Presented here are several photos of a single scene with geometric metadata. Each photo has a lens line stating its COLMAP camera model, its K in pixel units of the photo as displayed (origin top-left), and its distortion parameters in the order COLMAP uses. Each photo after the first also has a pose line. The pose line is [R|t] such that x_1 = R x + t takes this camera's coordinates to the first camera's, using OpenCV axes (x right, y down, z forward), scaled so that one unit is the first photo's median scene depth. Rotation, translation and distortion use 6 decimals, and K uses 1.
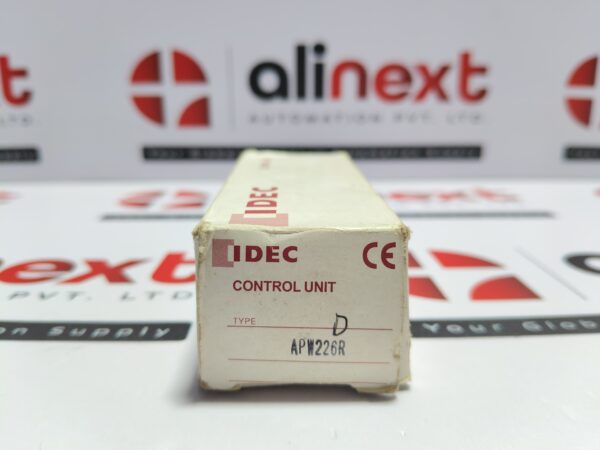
lens RADIAL K [[476.7, 0, 301.5], [0, 476.7, 224.8], [0, 0, 1]] dist [0.006348, -0.137795]
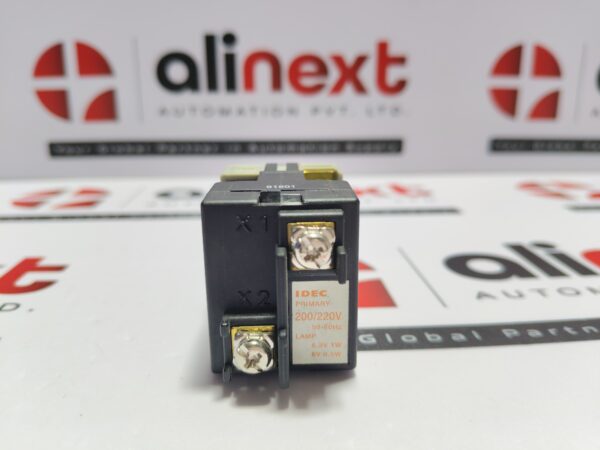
lens RADIAL K [[473.4, 0, 300.0], [0, 473.4, 225.0], [0, 0, 1]] dist [0.013225, -0.146354]
pose [[0.999247, -0.011191, 0.037149, 0.139284], [0.010584, 0.999808, 0.016476, -0.009813], [-0.037326, -0.016070, 0.999174, 0.040450]]
